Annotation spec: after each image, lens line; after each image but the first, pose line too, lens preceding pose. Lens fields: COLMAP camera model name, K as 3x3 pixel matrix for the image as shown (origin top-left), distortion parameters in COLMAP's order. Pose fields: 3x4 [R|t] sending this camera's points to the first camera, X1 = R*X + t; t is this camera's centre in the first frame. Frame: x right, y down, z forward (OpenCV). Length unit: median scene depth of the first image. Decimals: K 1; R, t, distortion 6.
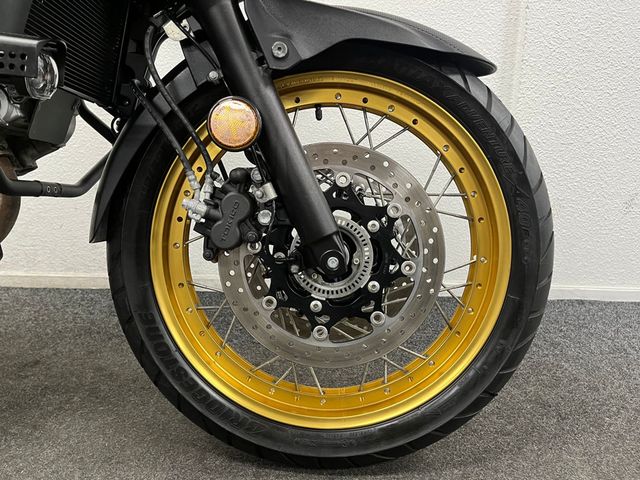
lens RADIAL K [[479.6, 0, 316.7], [0, 479.6, 242.8], [0, 0, 1]] dist [0.034913, -0.036951]
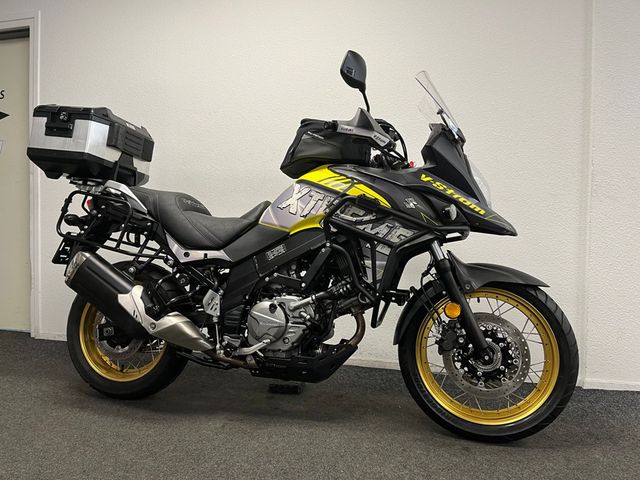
lens RADIAL K [[479.6, 0, 321.6], [0, 479.6, 241.7], [0, 0, 1]] dist [0.034913, -0.036951]
pose [[0.968622, 0.002396, -0.248527, -0.188669], [-0.049635, 0.981674, -0.183988, -0.056085], [0.243532, 0.190550, 0.950990, -1.927197]]
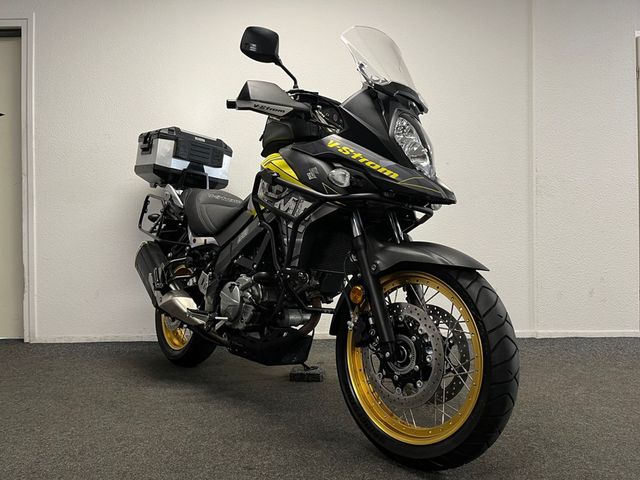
lens RADIAL K [[479.6, 0, 317.4], [0, 479.6, 246.3], [0, 0, 1]] dist [0.034913, -0.036951]
pose [[0.633838, -0.019604, -0.773218, 1.469760], [-0.153812, 0.976518, -0.150845, -0.063639], [0.758018, 0.214542, 0.615939, -0.718249]]
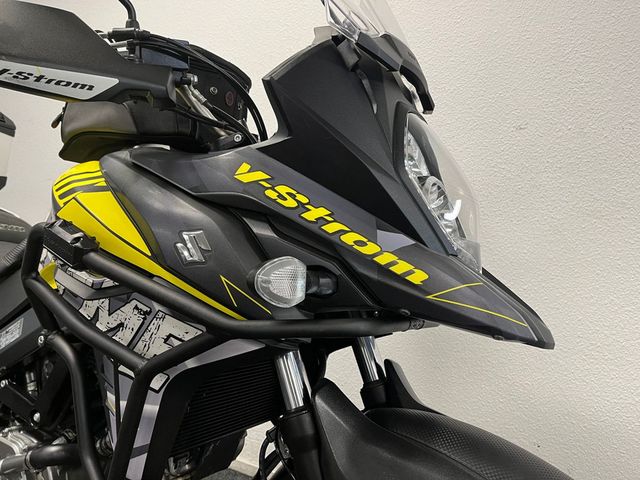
lens RADIAL K [[479.6, 0, 324.7], [0, 479.6, 238.4], [0, 0, 1]] dist [0.034913, -0.036951]
pose [[0.864517, 0.019575, -0.502223, 0.296647], [-0.113891, 0.980878, -0.157819, -0.671718], [0.489530, 0.193635, 0.850215, -0.003745]]
